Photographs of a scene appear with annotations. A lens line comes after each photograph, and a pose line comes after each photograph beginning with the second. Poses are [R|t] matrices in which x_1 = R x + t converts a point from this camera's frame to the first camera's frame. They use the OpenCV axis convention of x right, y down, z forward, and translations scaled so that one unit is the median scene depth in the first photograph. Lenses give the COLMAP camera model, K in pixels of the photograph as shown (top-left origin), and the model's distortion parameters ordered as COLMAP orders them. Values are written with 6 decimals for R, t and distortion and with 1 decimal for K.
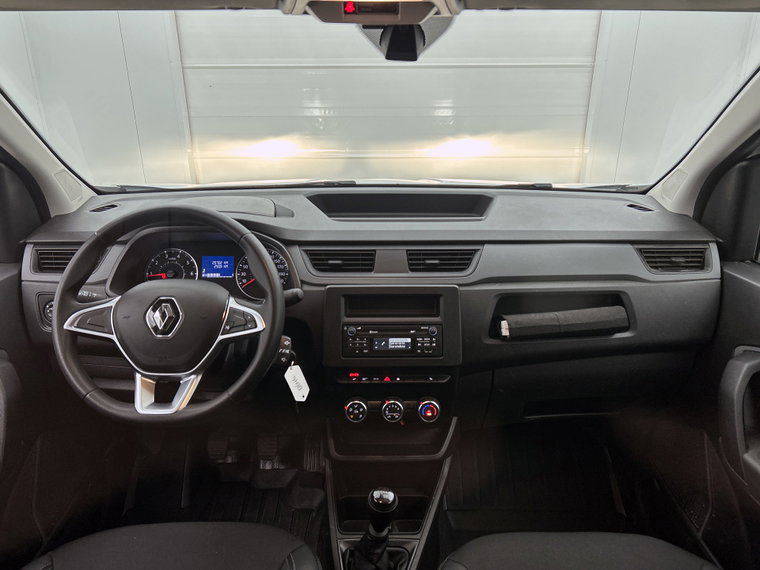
lens RADIAL K [[578.3, 0, 380.0], [0, 578.3, 285.0], [0, 0, 1]] dist [0.010399, -0.004137]
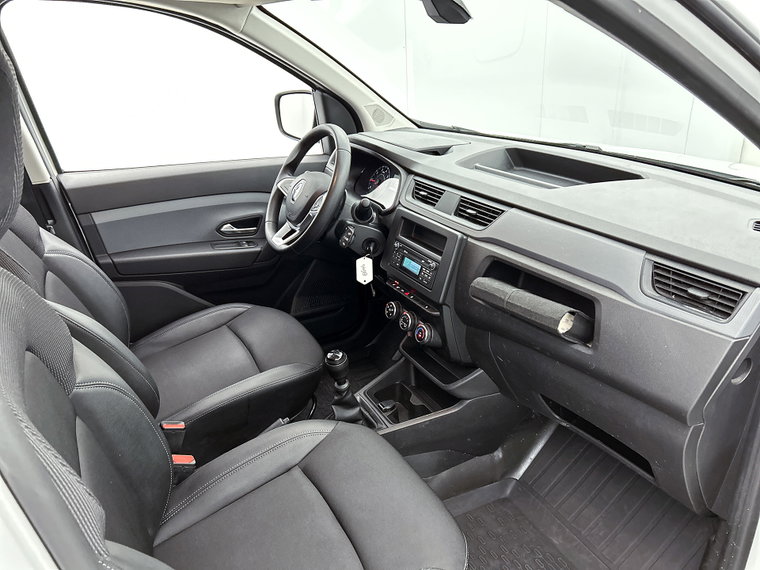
lens RADIAL K [[578.3, 0, 380.0], [0, 578.3, 285.0], [0, 0, 1]] dist [0.010399, -0.004137]
pose [[0.476202, 0.329871, -0.815118, 1.046412], [-0.369670, 0.916177, 0.154802, -0.021698], [0.797857, 0.227607, 0.558229, 0.345872]]
